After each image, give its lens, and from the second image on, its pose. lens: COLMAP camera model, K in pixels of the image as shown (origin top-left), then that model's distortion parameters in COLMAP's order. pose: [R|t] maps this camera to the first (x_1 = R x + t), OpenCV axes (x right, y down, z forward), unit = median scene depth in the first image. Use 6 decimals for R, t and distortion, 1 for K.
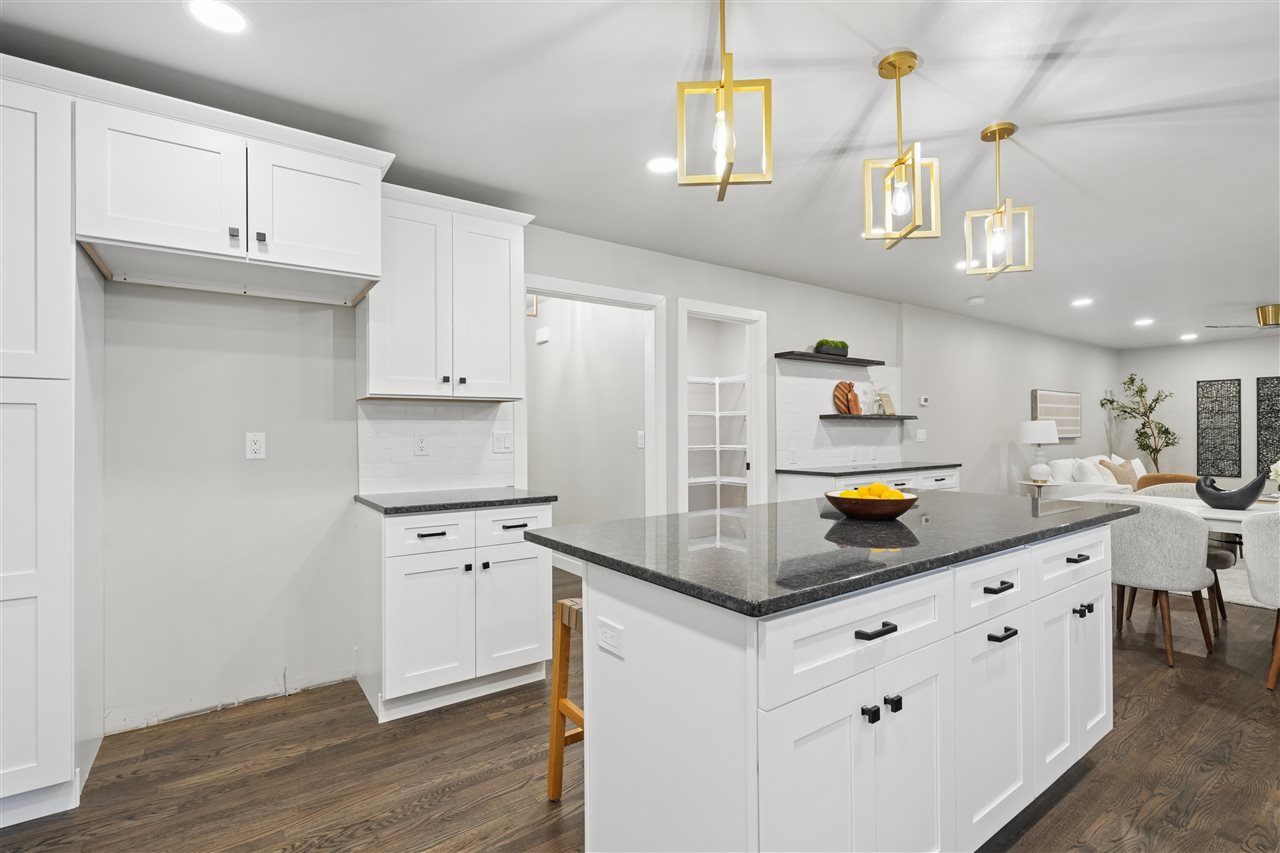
lens RADIAL K [[585.8, 0, 640.0], [0, 585.8, 426.5], [0, 0, 1]] dist [-0.001487, -0.000672]
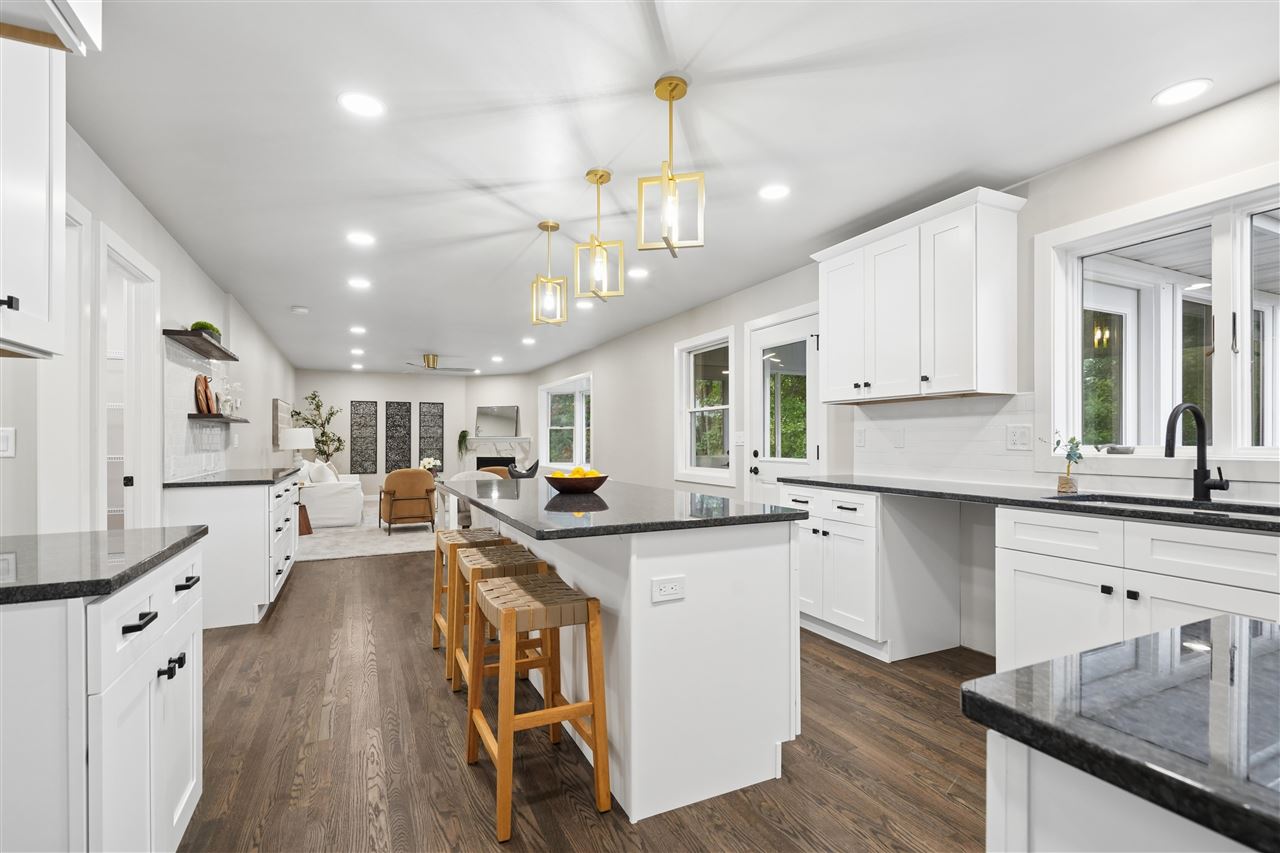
lens RADIAL K [[594.8, 0, 638.9], [0, 594.8, 438.0], [0, 0, 1]] dist [0.000083, -0.000237]
pose [[0.176549, 0.008424, 0.984256, -0.237677], [-0.008130, 0.999942, -0.007100, 0.008957], [-0.984258, -0.006748, 0.176607, 0.154087]]
